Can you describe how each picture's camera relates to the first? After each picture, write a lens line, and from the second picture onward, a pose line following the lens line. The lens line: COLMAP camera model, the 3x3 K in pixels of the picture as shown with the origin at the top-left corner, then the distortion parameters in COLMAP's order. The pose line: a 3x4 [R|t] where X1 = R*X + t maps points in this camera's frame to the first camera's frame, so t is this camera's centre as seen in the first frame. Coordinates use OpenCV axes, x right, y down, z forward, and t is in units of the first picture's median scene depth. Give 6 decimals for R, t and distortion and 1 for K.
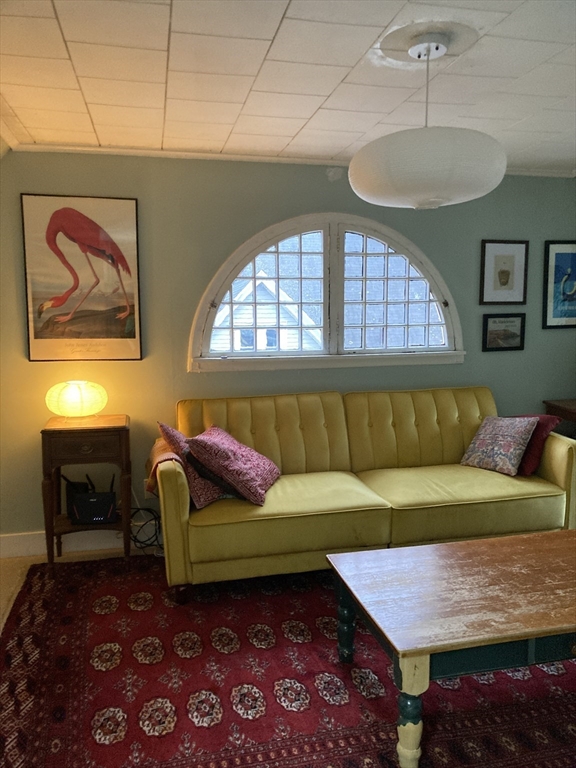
lens RADIAL K [[629.1, 0, 288.9], [0, 629.1, 383.4], [0, 0, 1]] dist [0.019475, -0.010397]
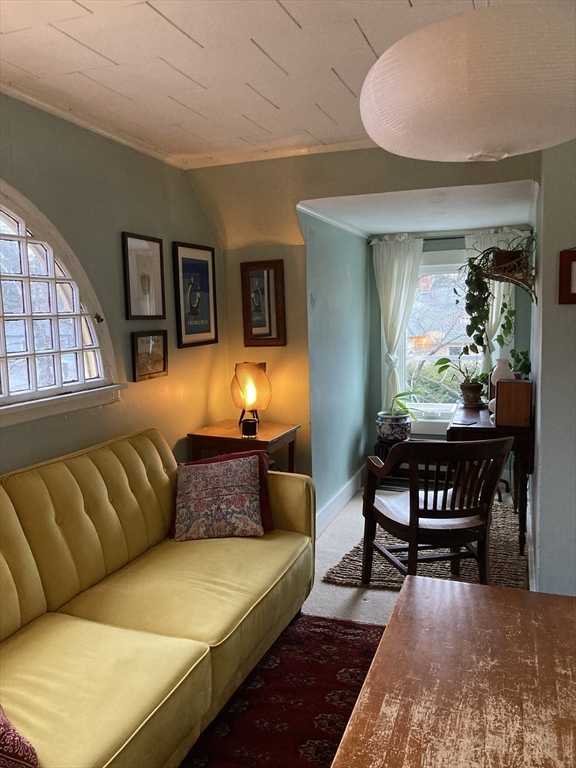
lens RADIAL K [[629.1, 0, 287.1], [0, 629.1, 386.5], [0, 0, 1]] dist [0.019475, -0.010397]
pose [[0.551340, -0.097968, 0.828509, -0.221938], [0.112800, 0.992716, 0.042321, -0.058251], [-0.826620, 0.070123, 0.558375, 0.448124]]
